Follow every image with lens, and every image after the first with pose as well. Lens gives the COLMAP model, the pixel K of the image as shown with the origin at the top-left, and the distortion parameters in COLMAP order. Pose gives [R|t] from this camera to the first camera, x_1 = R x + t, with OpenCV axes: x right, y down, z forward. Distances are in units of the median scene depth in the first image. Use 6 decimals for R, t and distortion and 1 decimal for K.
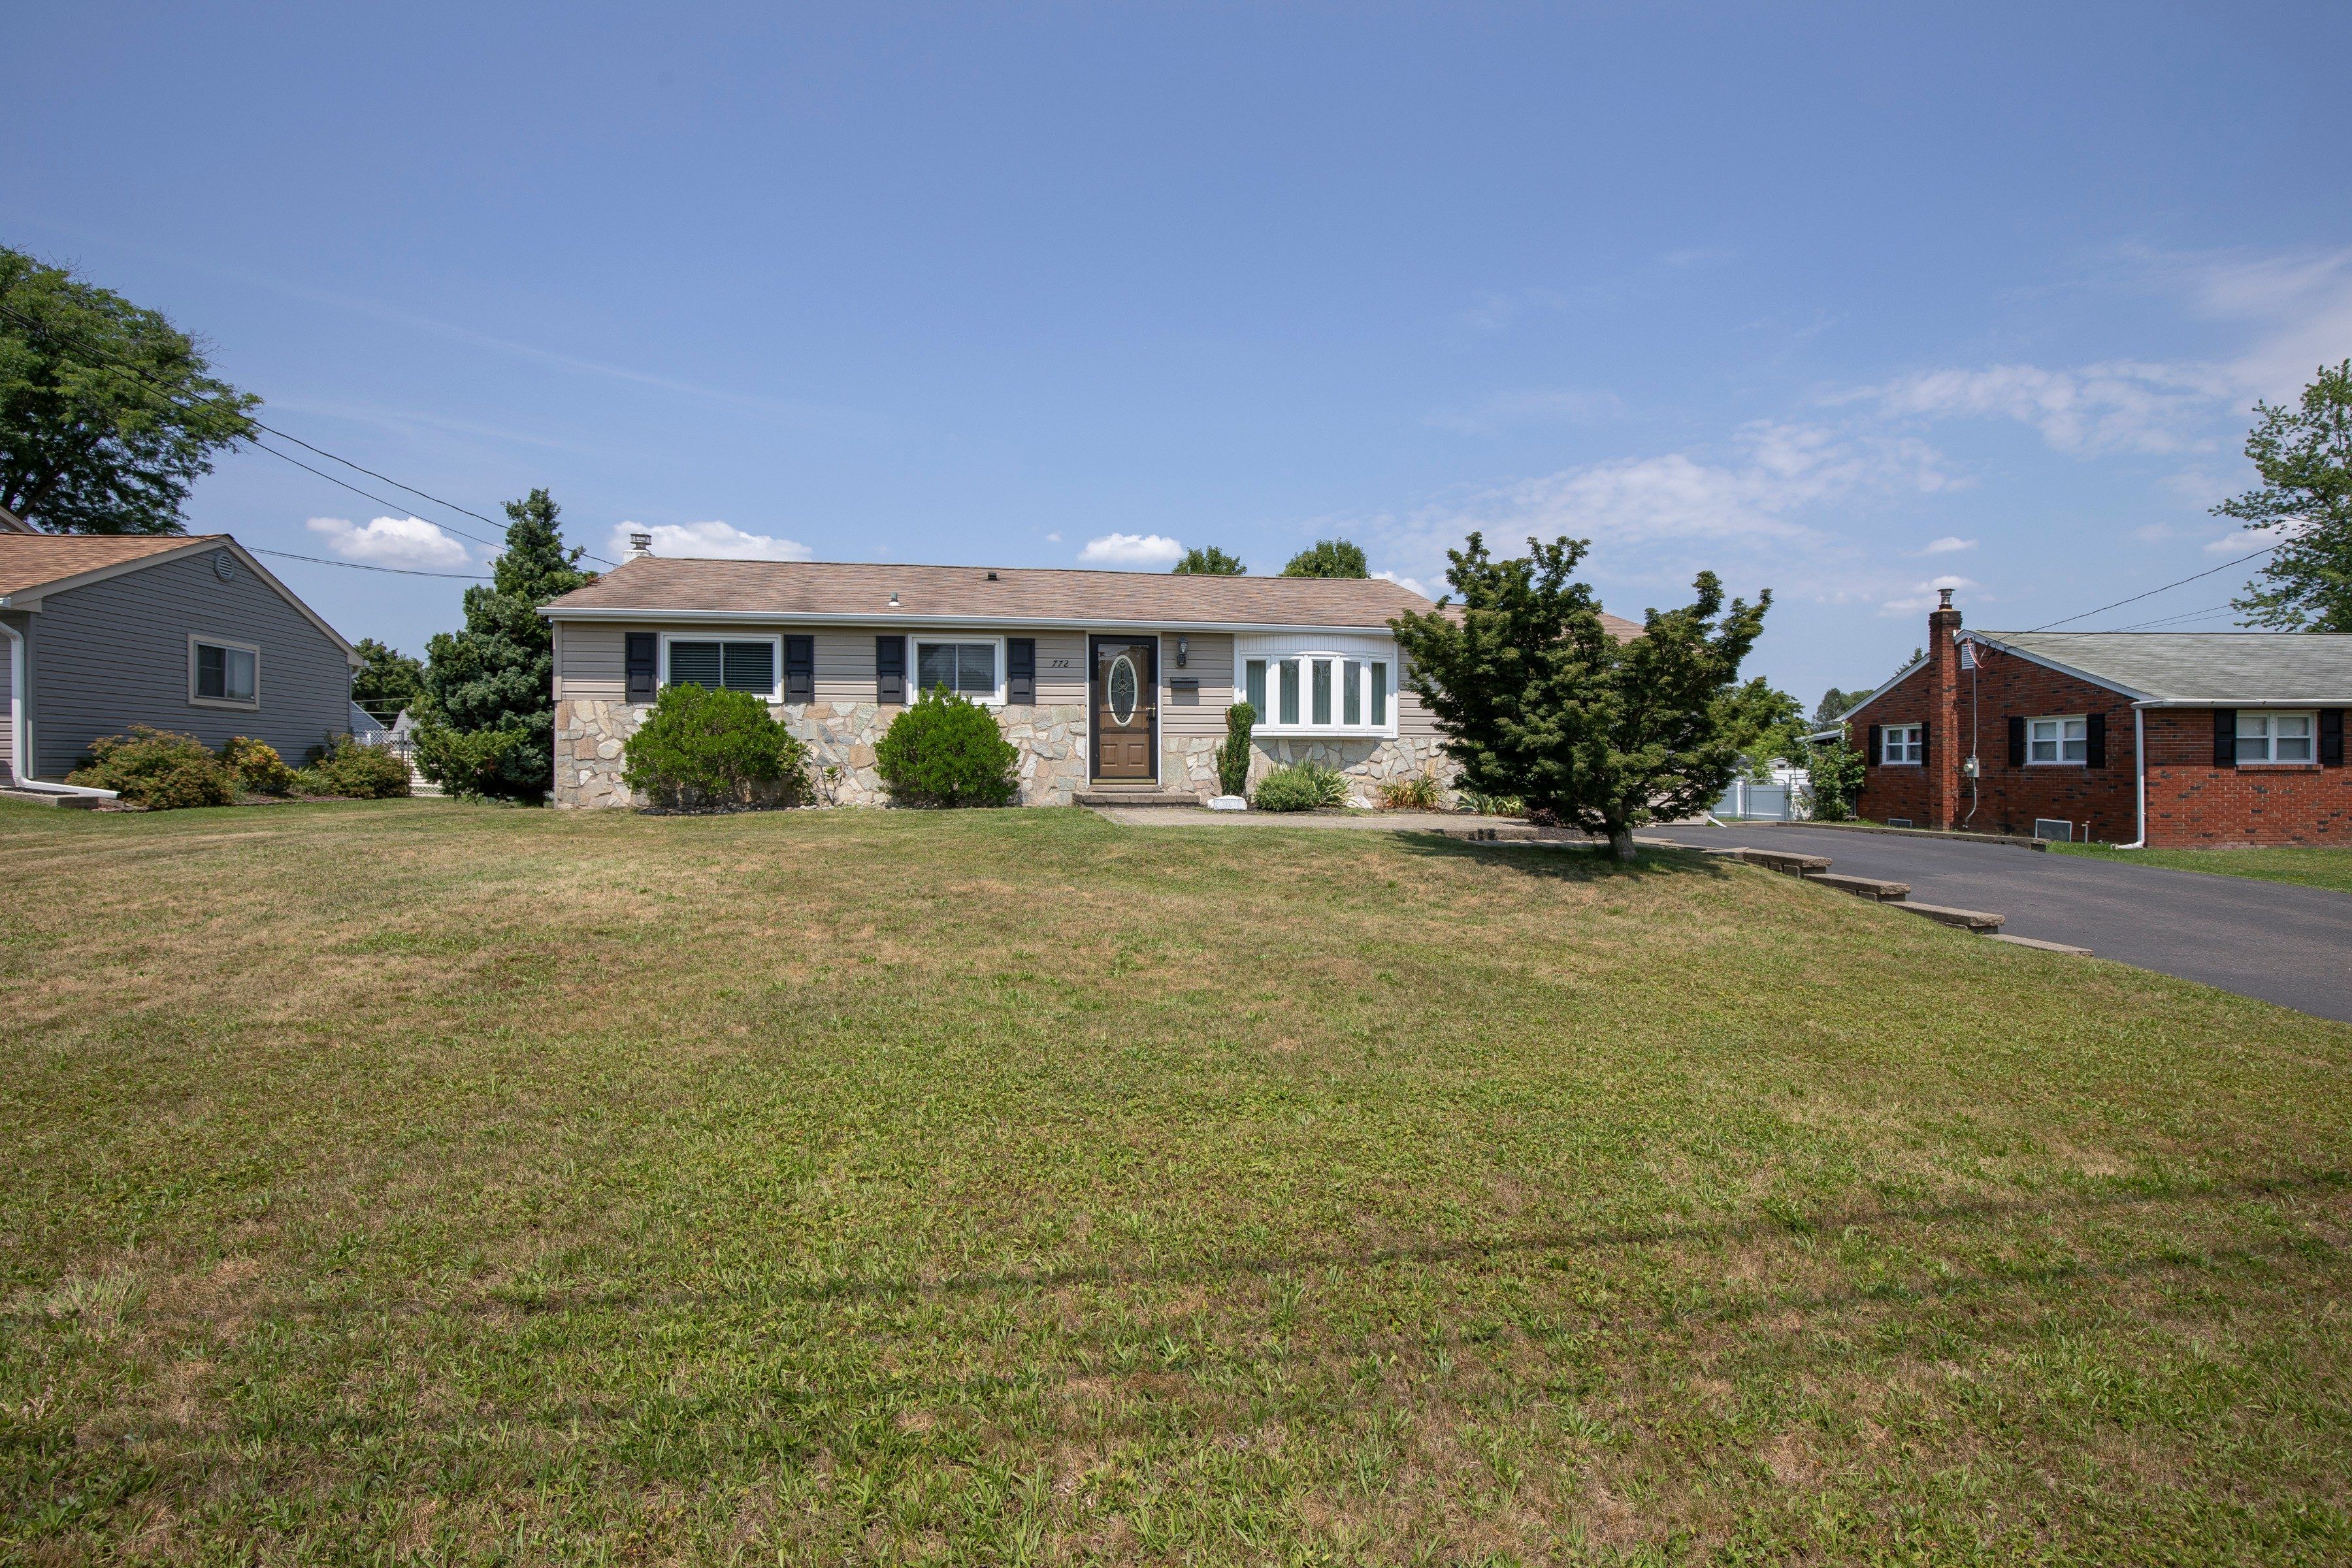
lens RADIAL K [[1079.9, 0, 1176.0], [0, 1079.9, 784.0], [0, 0, 1]] dist [-0.029716, 0.001655]
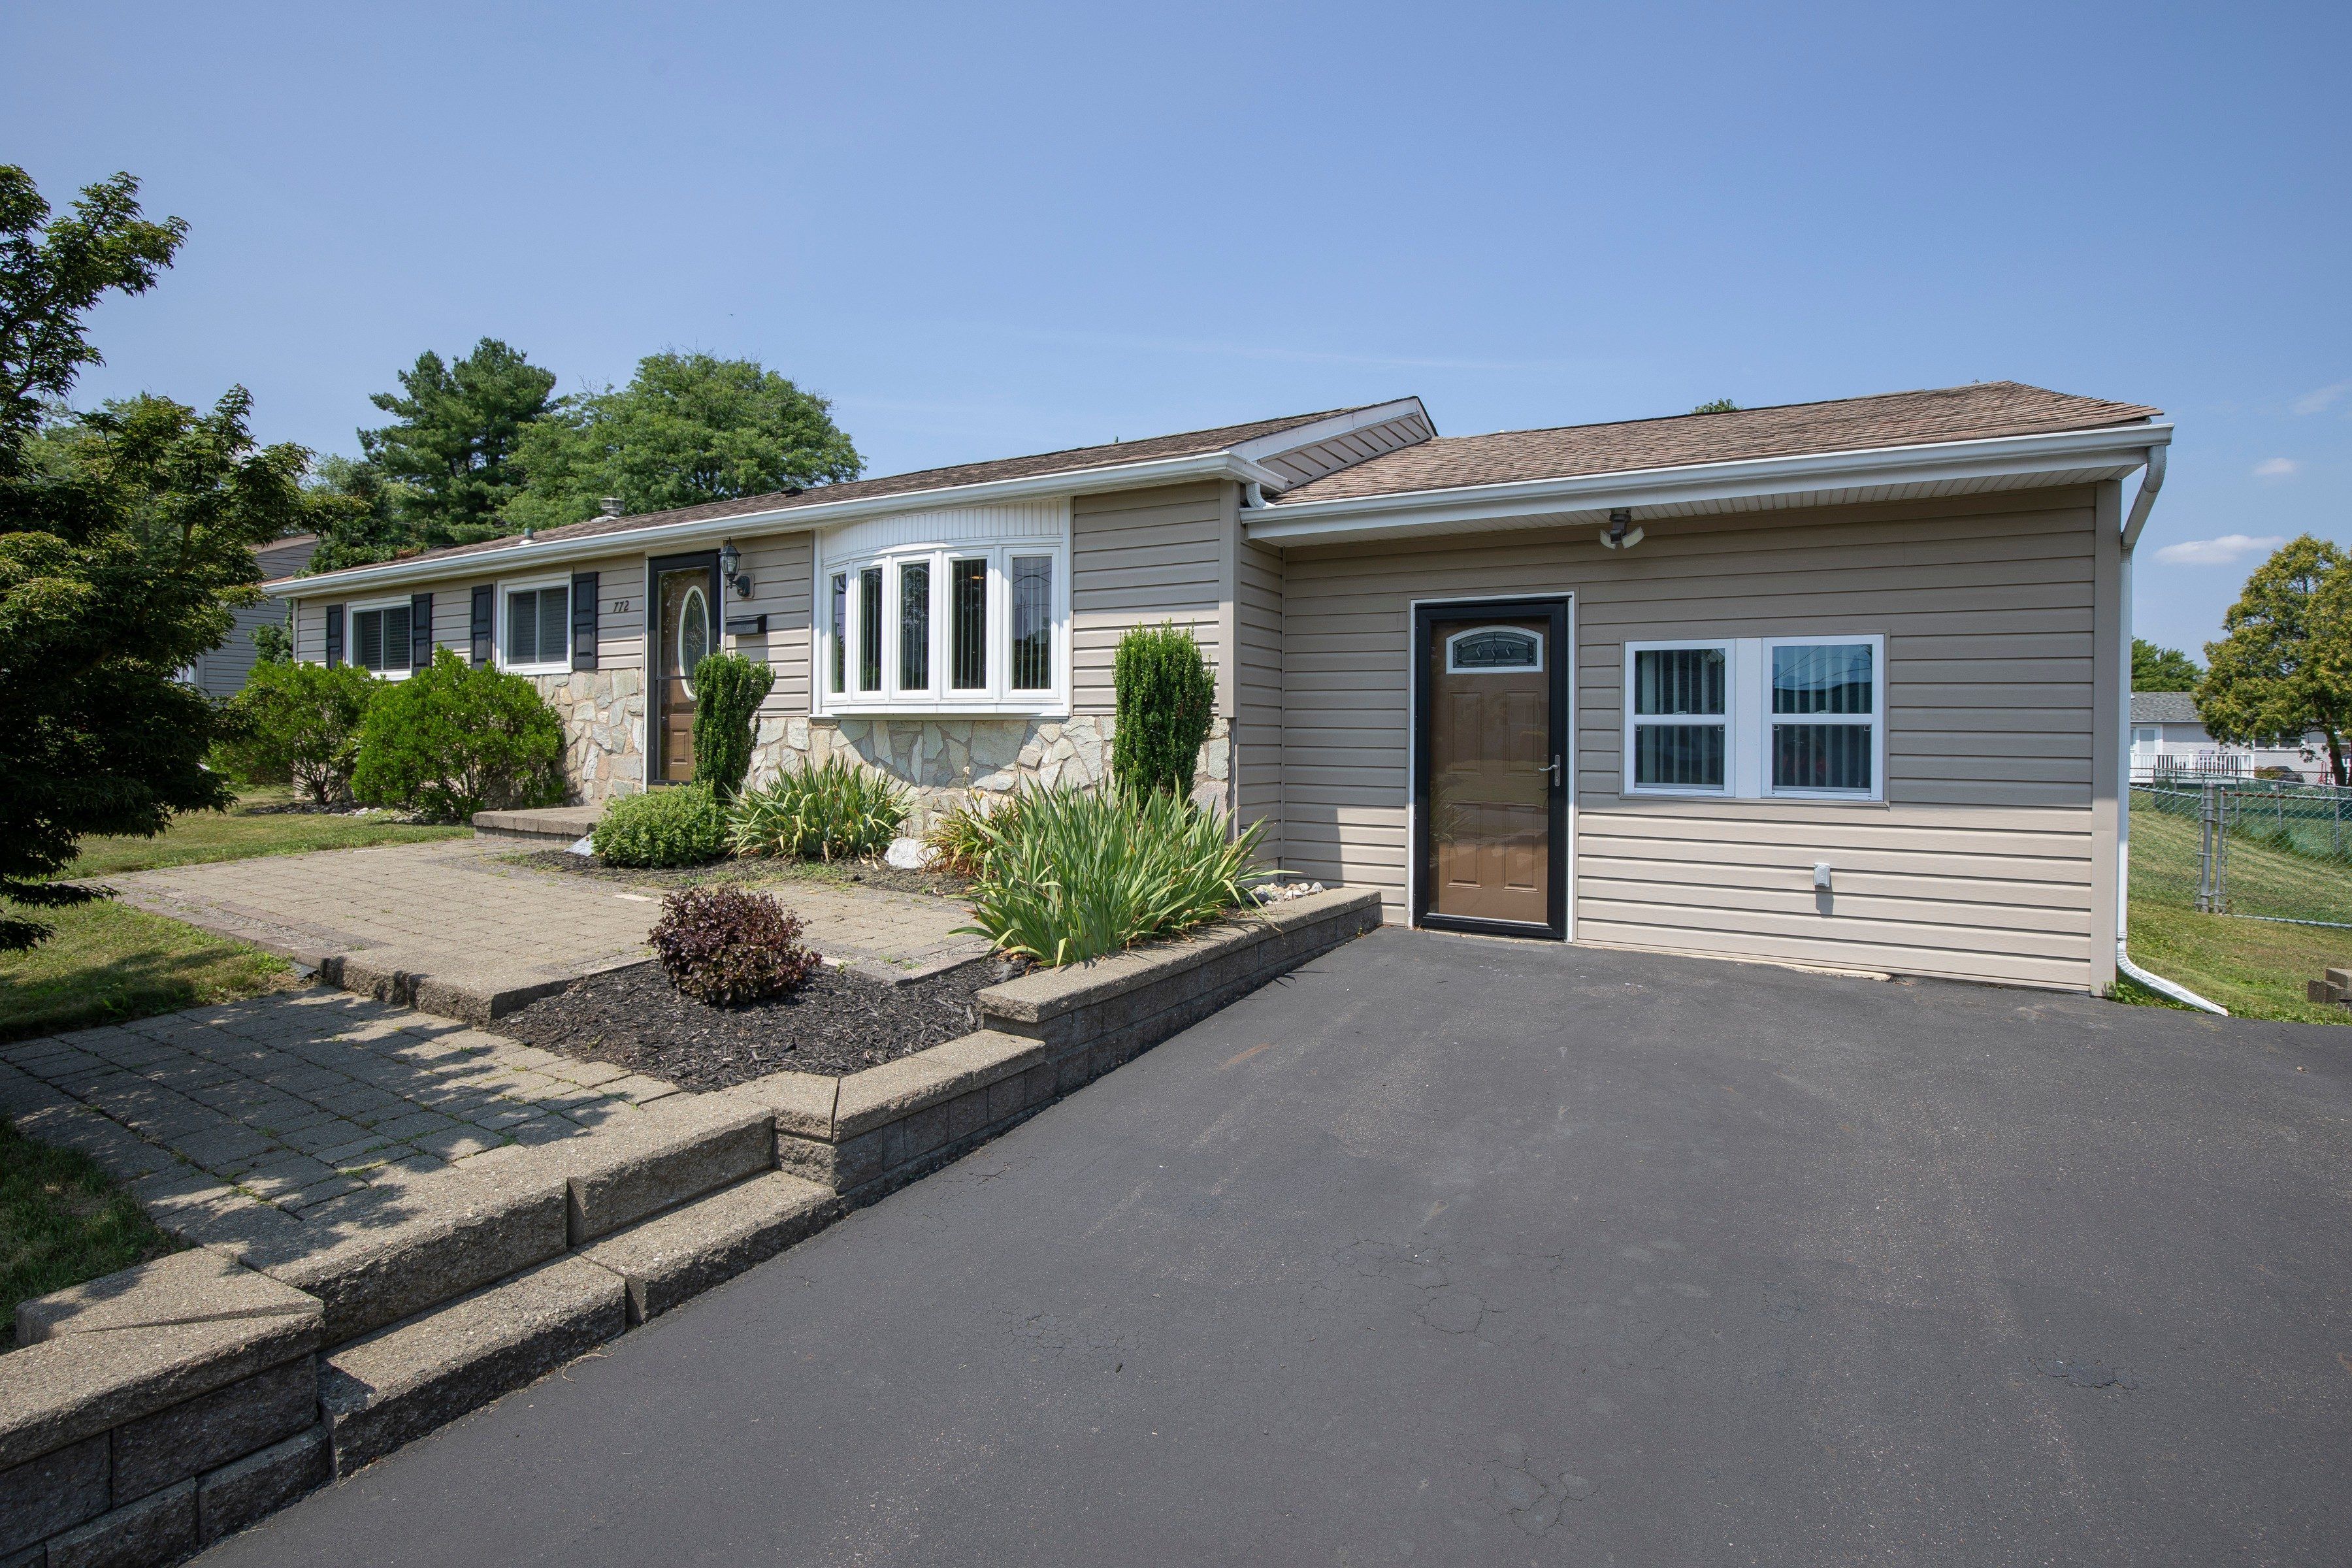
lens RADIAL K [[1115.1, 0, 1180.6], [0, 1115.1, 741.6], [0, 0, 1]] dist [-0.031340, 0.000710]
pose [[0.766107, 0.008407, -0.642658, 0.479118], [-0.018580, 0.999786, -0.009070, -0.024561], [0.642444, 0.018890, 0.766100, 0.578798]]
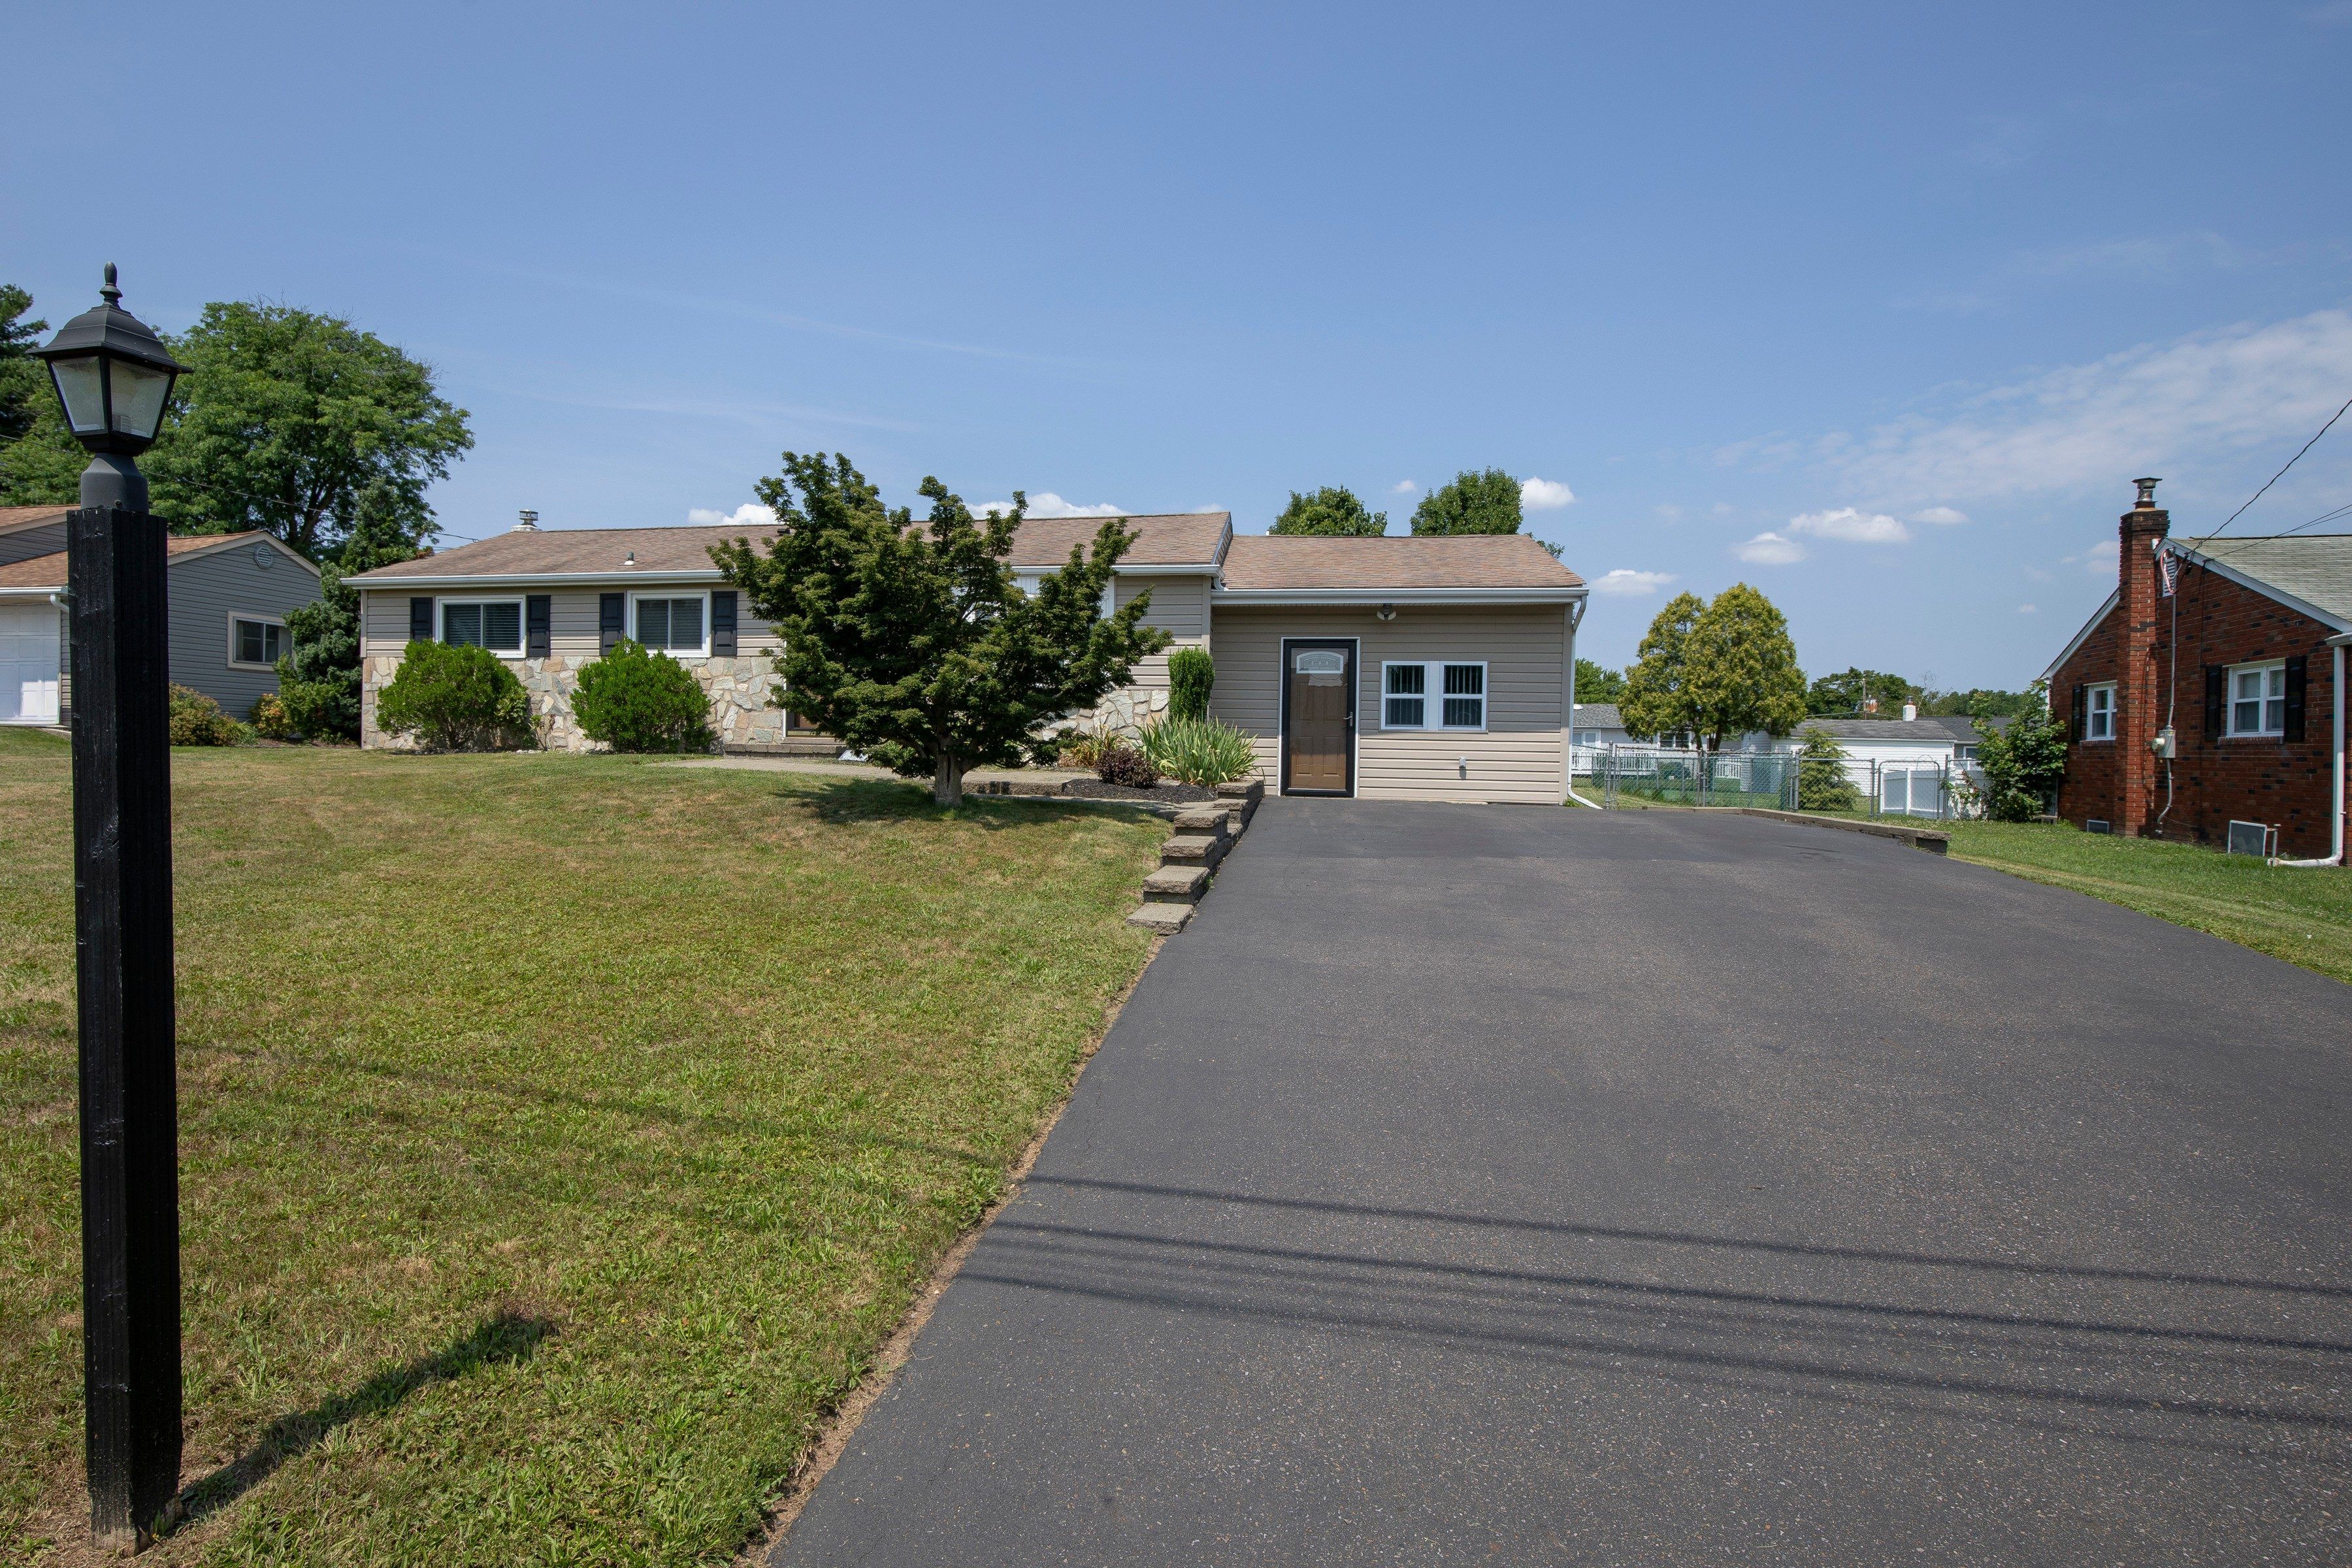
lens RADIAL K [[1205.9, 0, 1049.1], [0, 1205.9, 780.4], [0, 0, 1]] dist [-0.028109, 0.001952]
pose [[0.922178, 0.025861, -0.385900, 0.473323], [-0.023050, 0.999663, 0.011908, 0.018393], [0.386078, -0.002086, 0.922464, 0.057663]]
